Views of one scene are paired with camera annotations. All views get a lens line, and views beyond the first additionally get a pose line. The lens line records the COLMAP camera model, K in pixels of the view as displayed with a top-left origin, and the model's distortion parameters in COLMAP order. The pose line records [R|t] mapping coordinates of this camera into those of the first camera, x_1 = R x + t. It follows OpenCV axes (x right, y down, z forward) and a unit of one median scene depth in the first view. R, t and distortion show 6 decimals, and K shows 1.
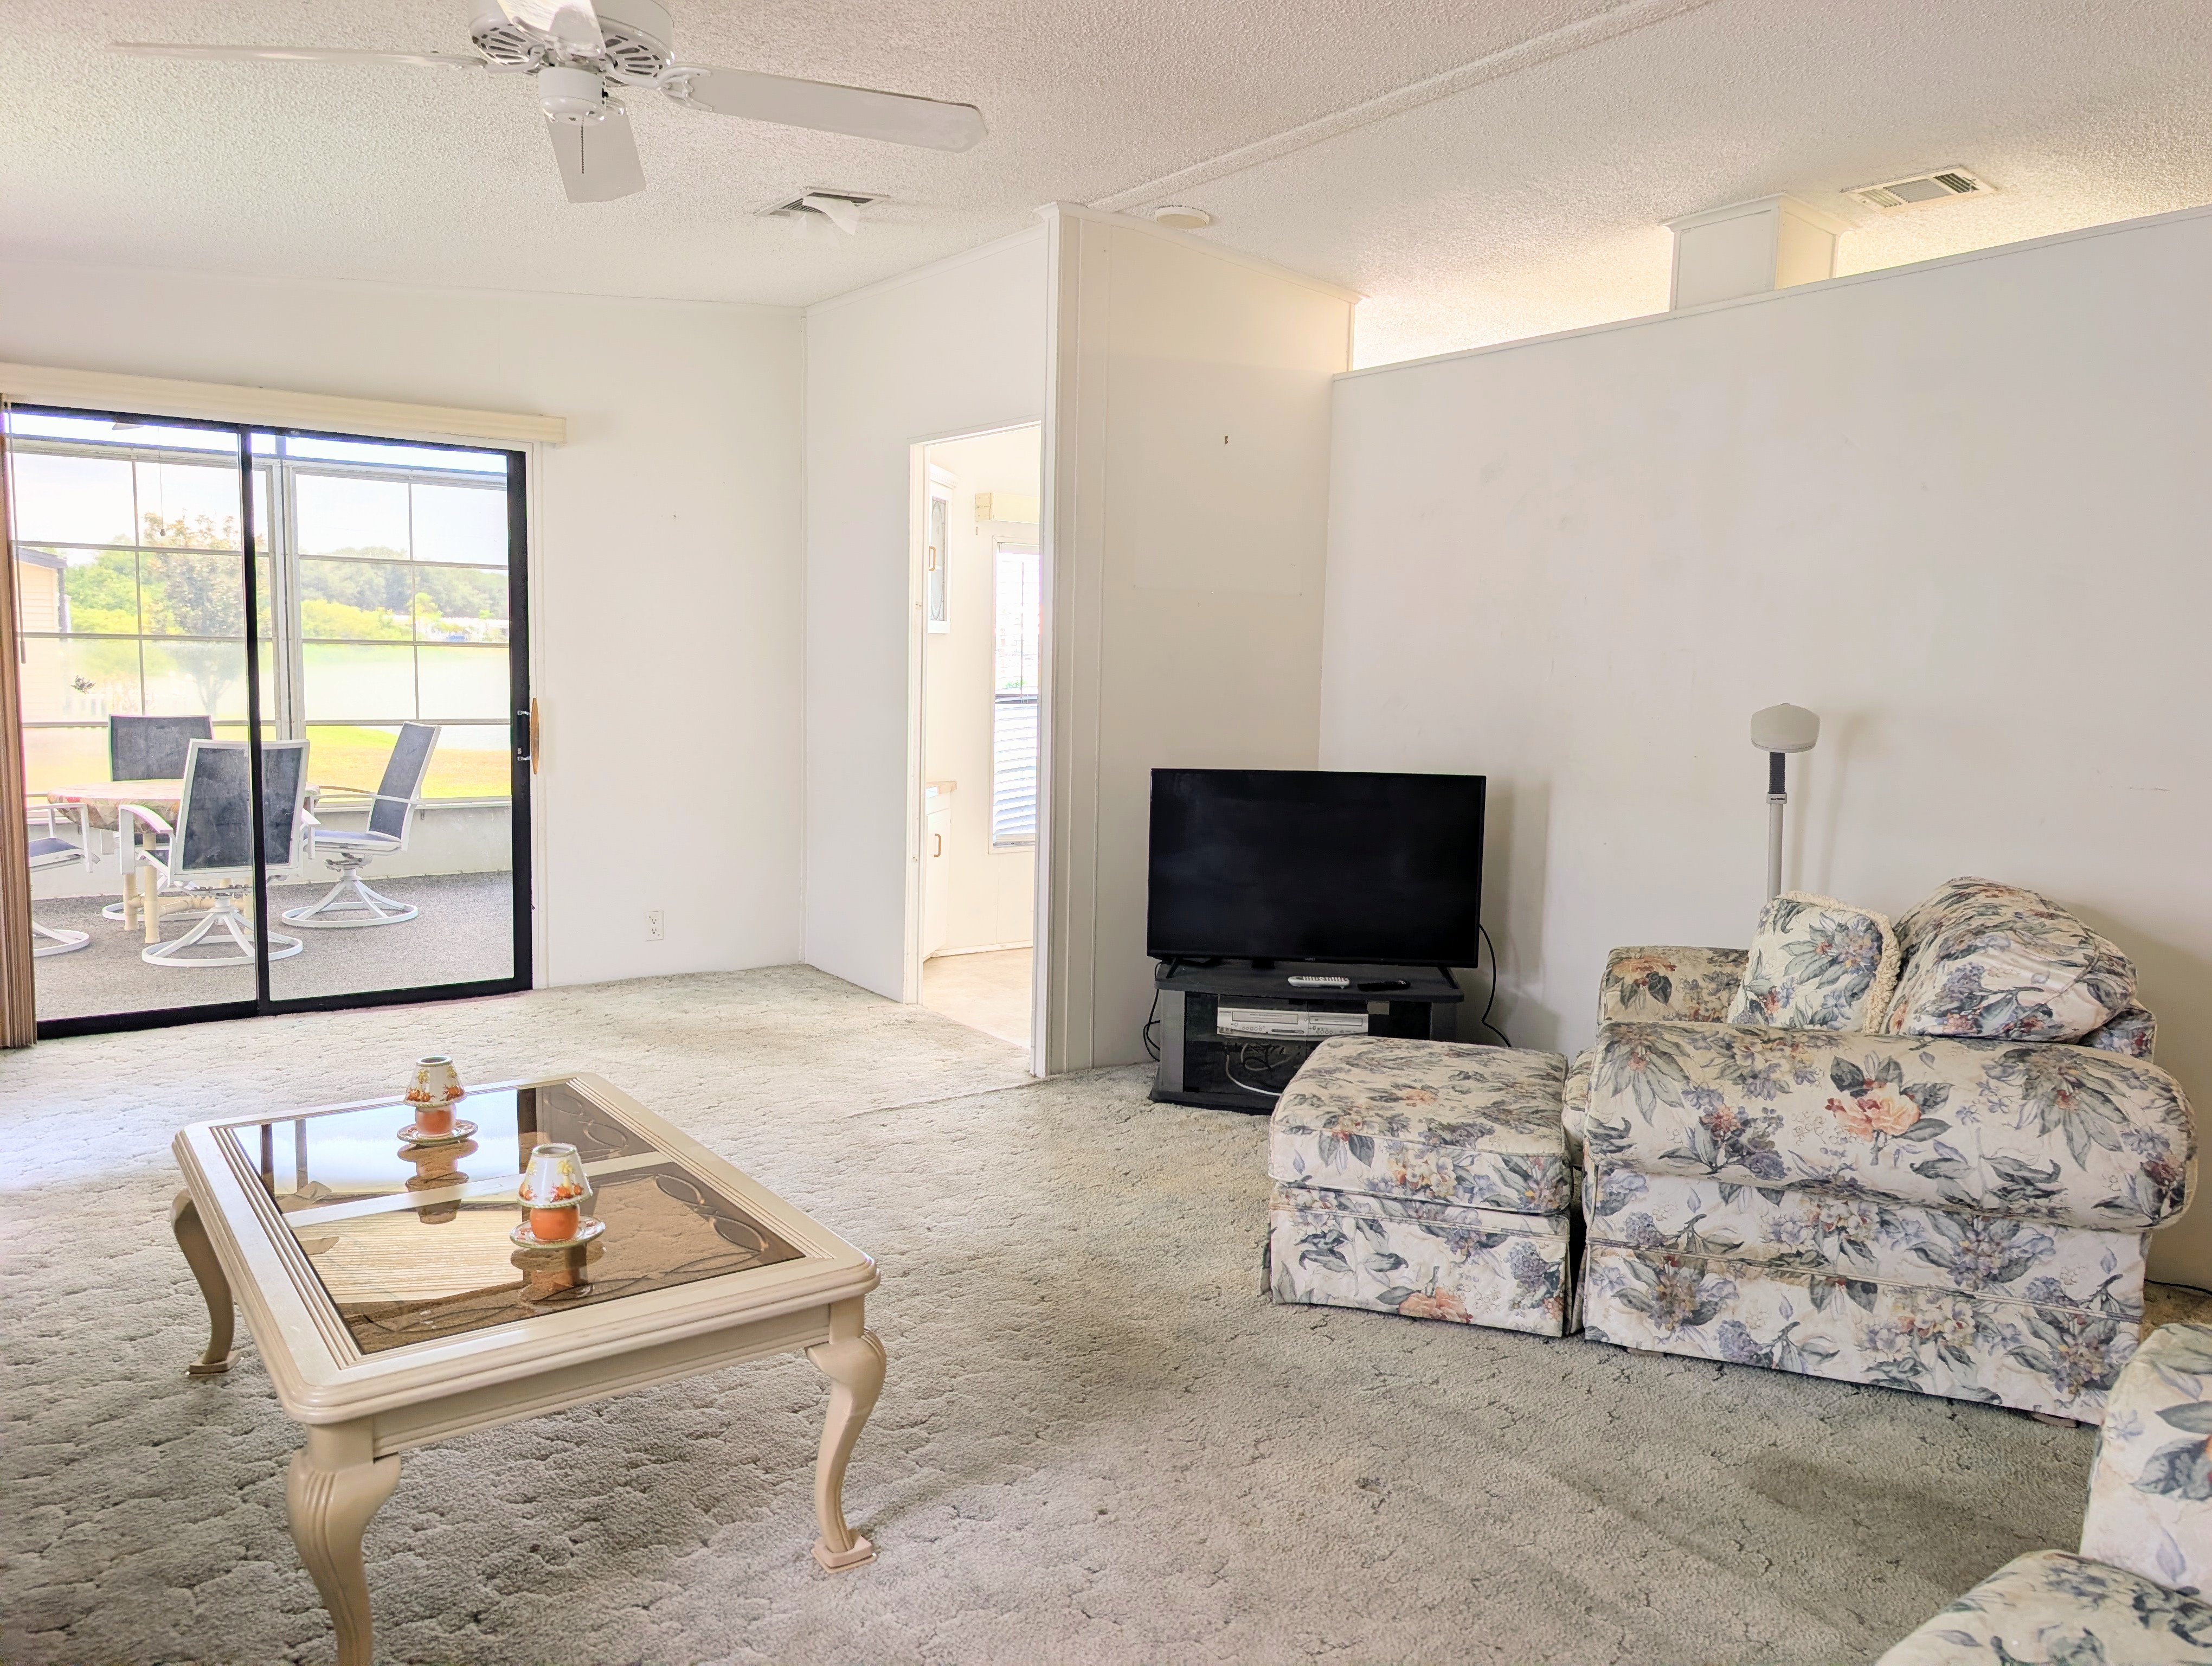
lens RADIAL K [[1604.9, 0, 1106.1], [0, 1604.9, 837.4], [0, 0, 1]] dist [0.005946, -0.002368]
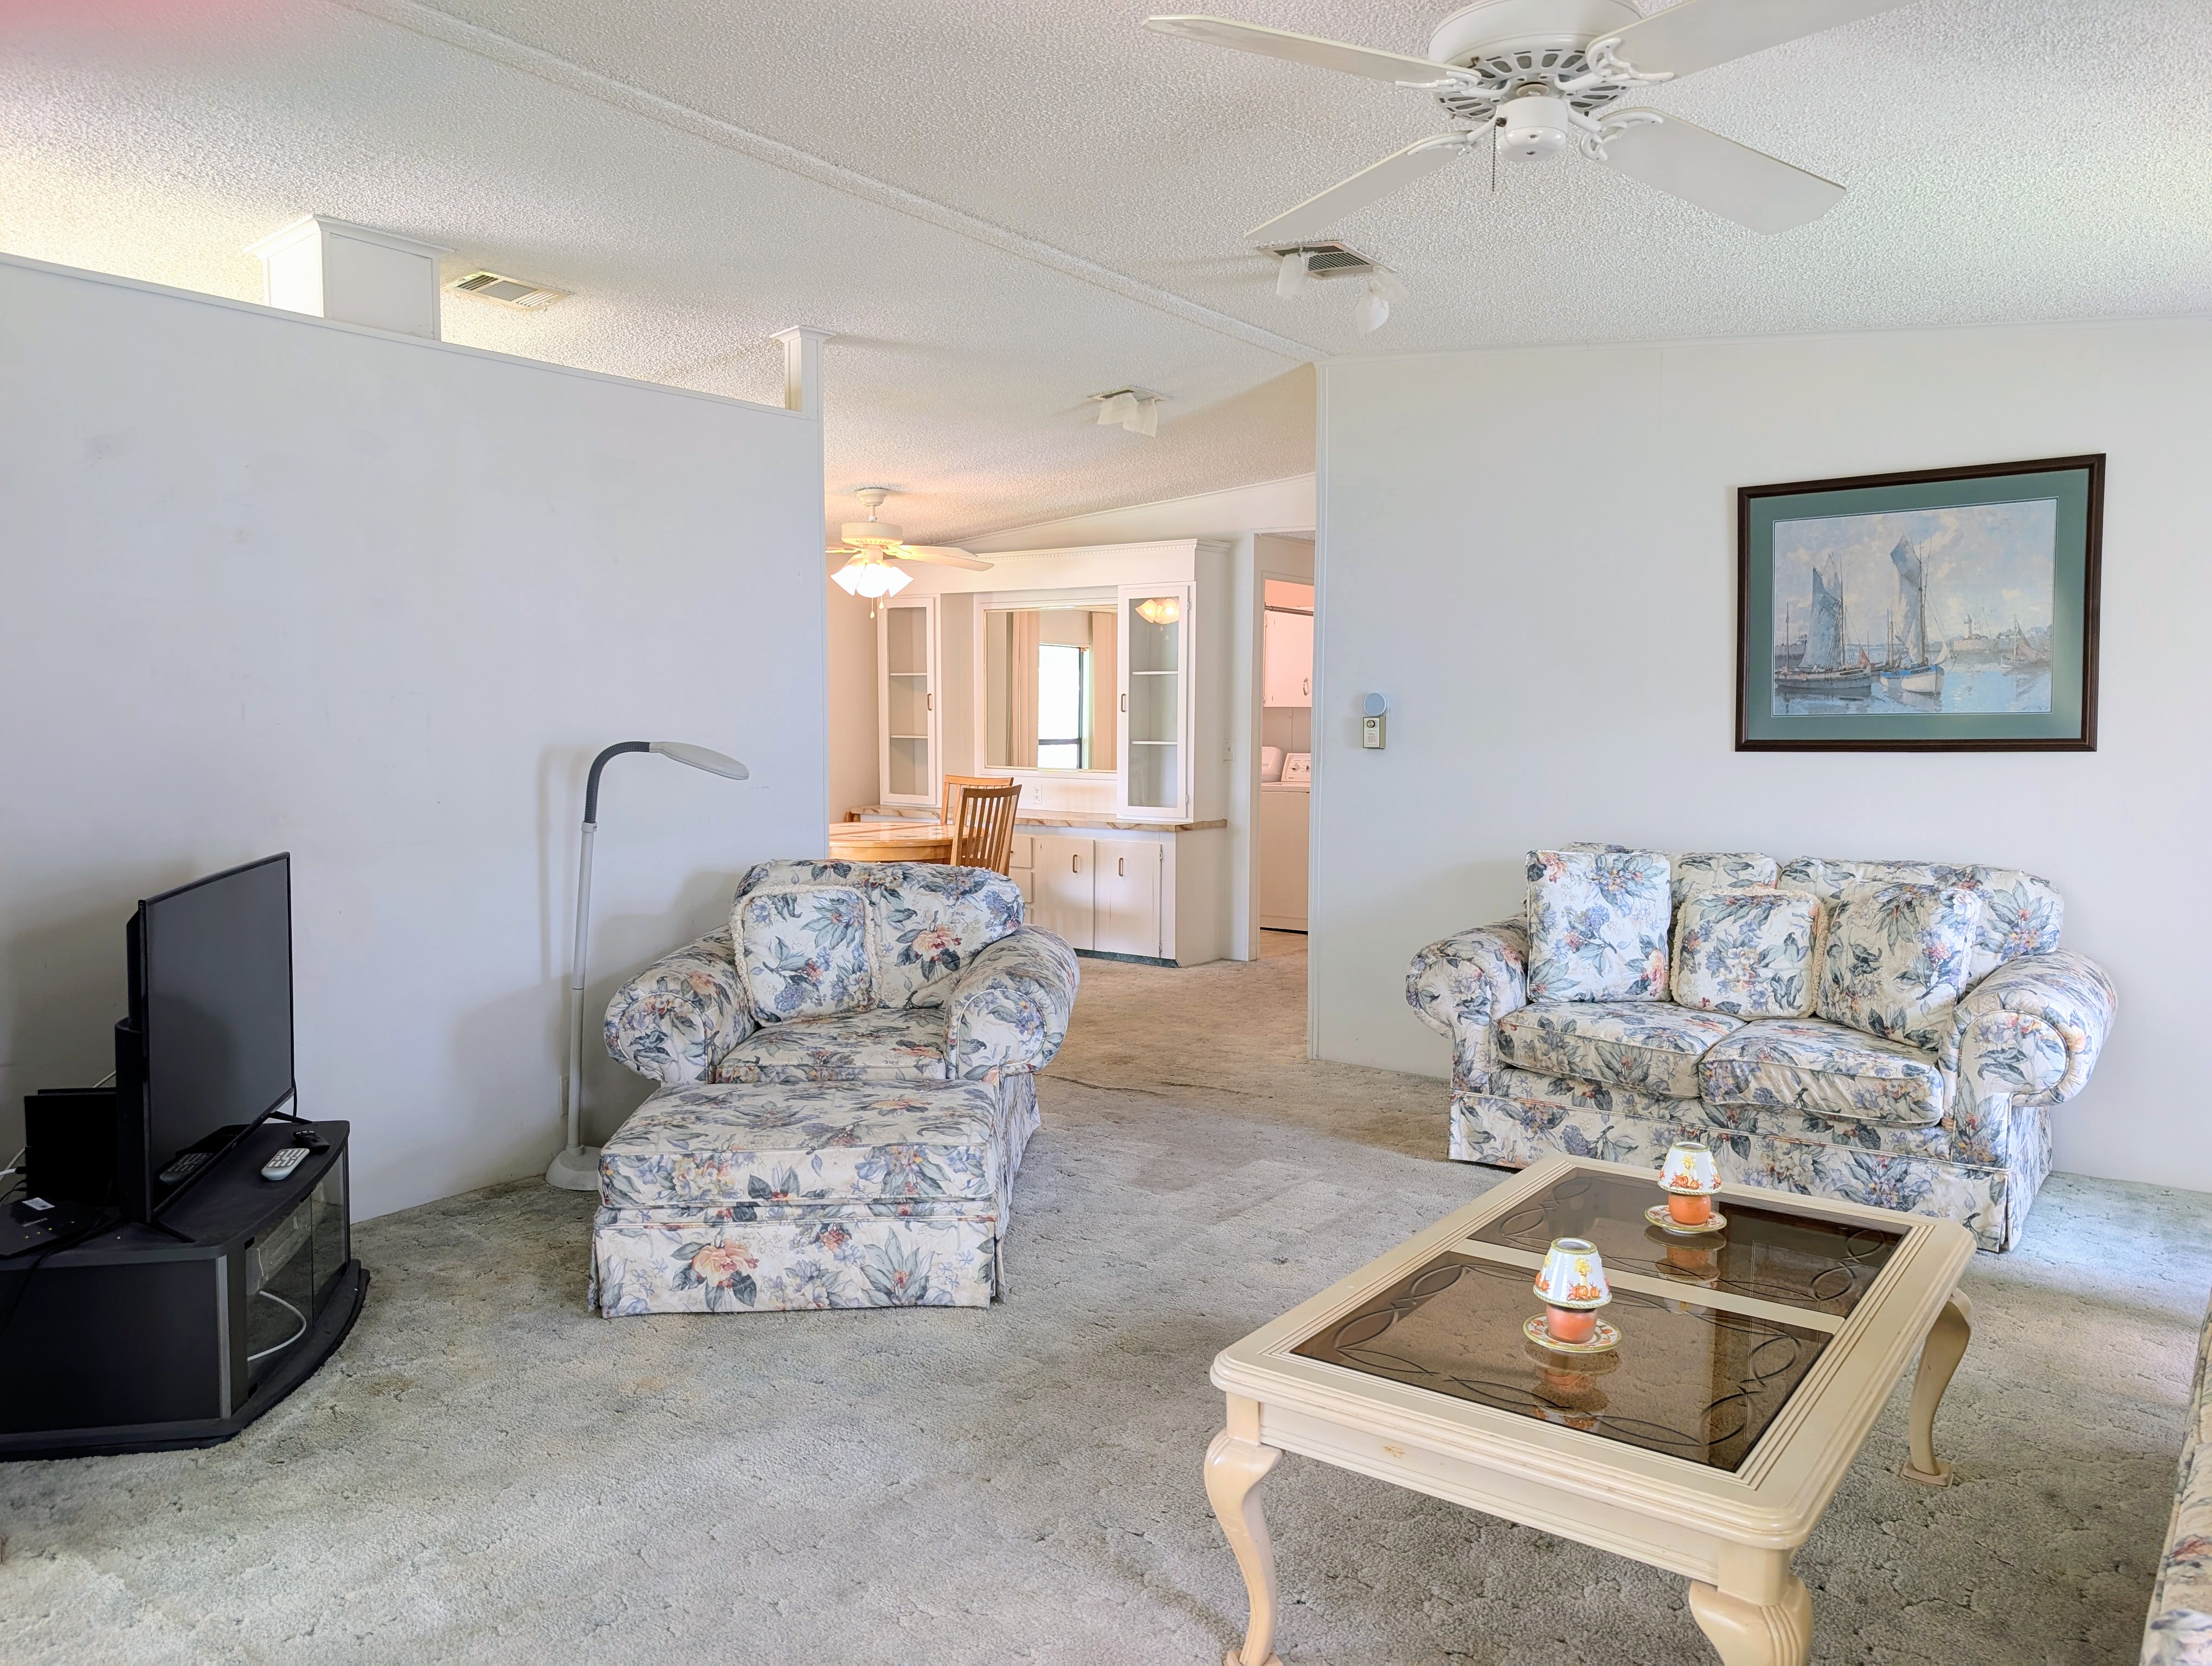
lens RADIAL K [[1608.5, 0, 1106.0], [0, 1608.5, 833.0], [0, 0, 1]] dist [0.015277, -0.002357]
pose [[-0.310649, -0.089163, 0.946333, -0.673231], [0.099036, 0.987136, 0.125518, -0.112119], [-0.945351, 0.132713, -0.297823, 0.891222]]
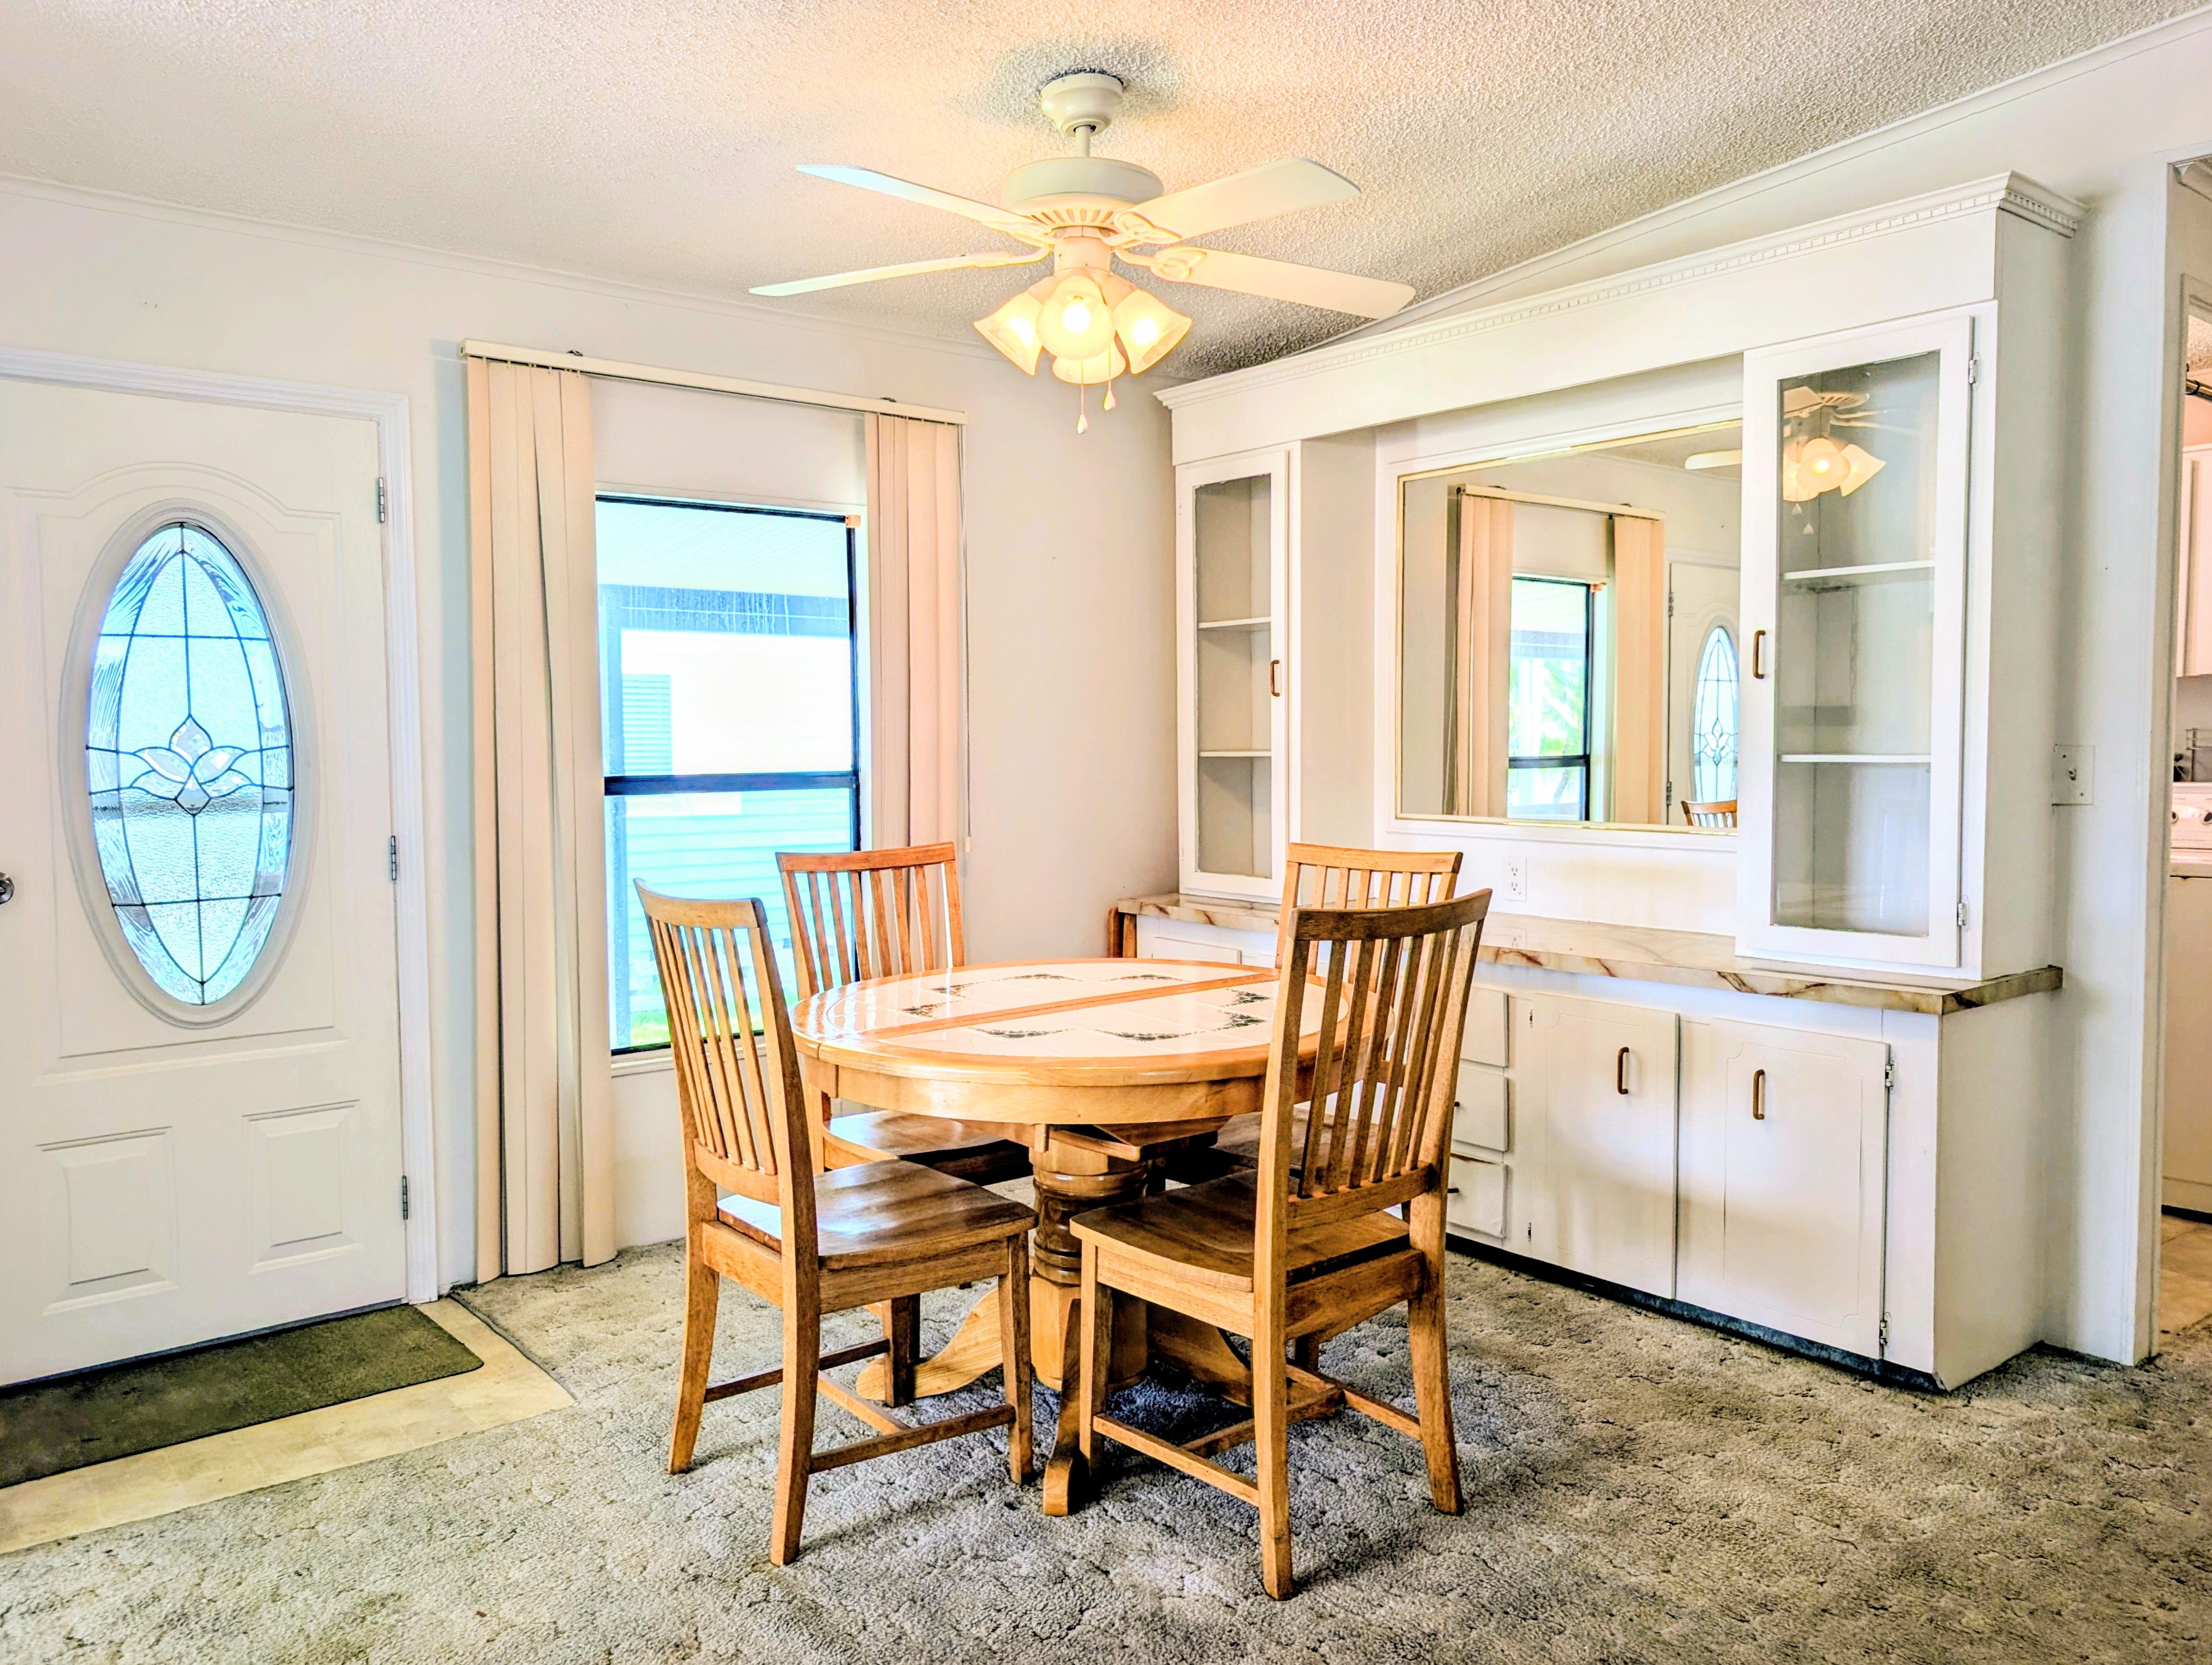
lens RADIAL K [[1604.6, 0, 1106.1], [0, 1604.6, 836.9], [0, 0, 1]] dist [0.005946, -0.002368]
pose [[-0.047148, -0.073738, 0.996163, 0.424648], [0.120275, 0.989597, 0.078945, -0.034371], [-0.991620, 0.123536, -0.037789, 0.613053]]
